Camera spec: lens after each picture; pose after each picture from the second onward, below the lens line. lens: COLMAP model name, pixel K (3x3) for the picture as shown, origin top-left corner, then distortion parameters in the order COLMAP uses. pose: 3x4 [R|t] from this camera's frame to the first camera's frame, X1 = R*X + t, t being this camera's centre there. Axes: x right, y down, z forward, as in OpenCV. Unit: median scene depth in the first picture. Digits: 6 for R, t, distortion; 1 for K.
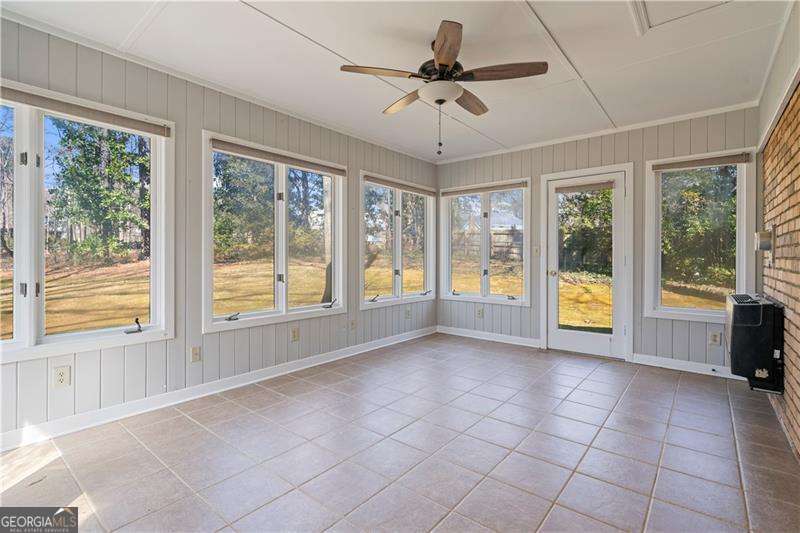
lens RADIAL K [[371.9, 0, 395.9], [0, 371.9, 260.5], [0, 0, 1]] dist [-0.003811, -0.000629]
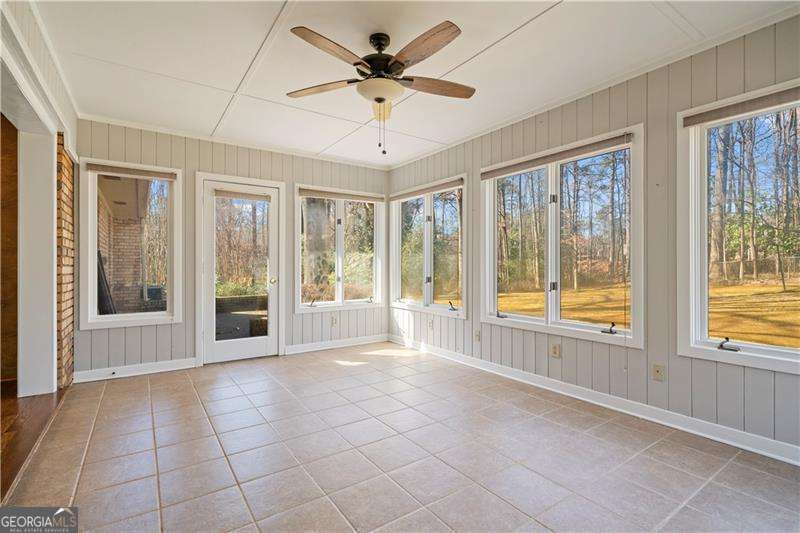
lens RADIAL K [[371.9, 0, 395.1], [0, 371.9, 265.2], [0, 0, 1]] dist [-0.003811, -0.000629]
pose [[-0.270876, -0.004149, -0.962605, 0.696387], [-0.012246, 0.999925, -0.000864, 0.000169], [0.962536, 0.011554, -0.270907, 0.879301]]
